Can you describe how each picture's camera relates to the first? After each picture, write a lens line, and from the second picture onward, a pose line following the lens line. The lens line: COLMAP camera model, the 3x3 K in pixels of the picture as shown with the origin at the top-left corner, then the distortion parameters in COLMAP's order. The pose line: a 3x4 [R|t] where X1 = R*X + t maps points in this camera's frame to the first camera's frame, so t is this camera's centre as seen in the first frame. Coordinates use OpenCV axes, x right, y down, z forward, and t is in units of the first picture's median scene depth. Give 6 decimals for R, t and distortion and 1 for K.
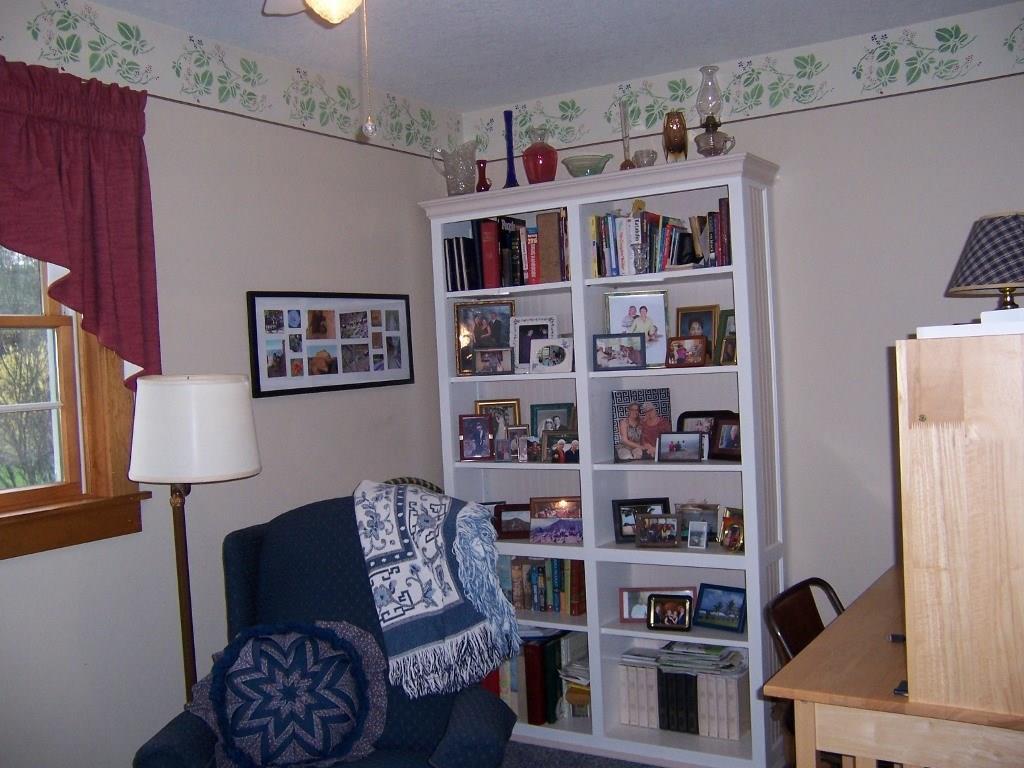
lens RADIAL K [[1027.1, 0, 512.0], [0, 1027.1, 384.0], [0, 0, 1]] dist [-0.158749, 0.287850]
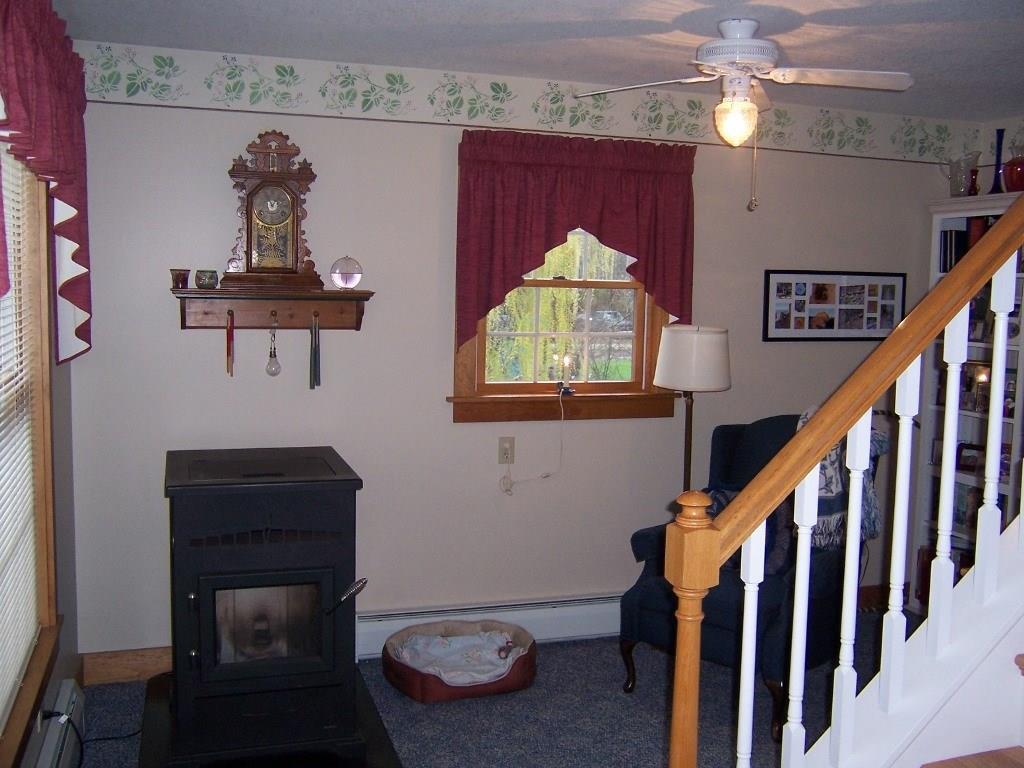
lens RADIAL K [[1027.1, 0, 512.0], [0, 1027.1, 384.0], [0, 0, 1]] dist [-0.158749, 0.287850]
pose [[0.763862, 0.129704, -0.632212, 0.394655], [-0.074998, 0.990800, 0.112655, -0.061349], [0.641007, -0.038638, 0.766562, -0.361148]]
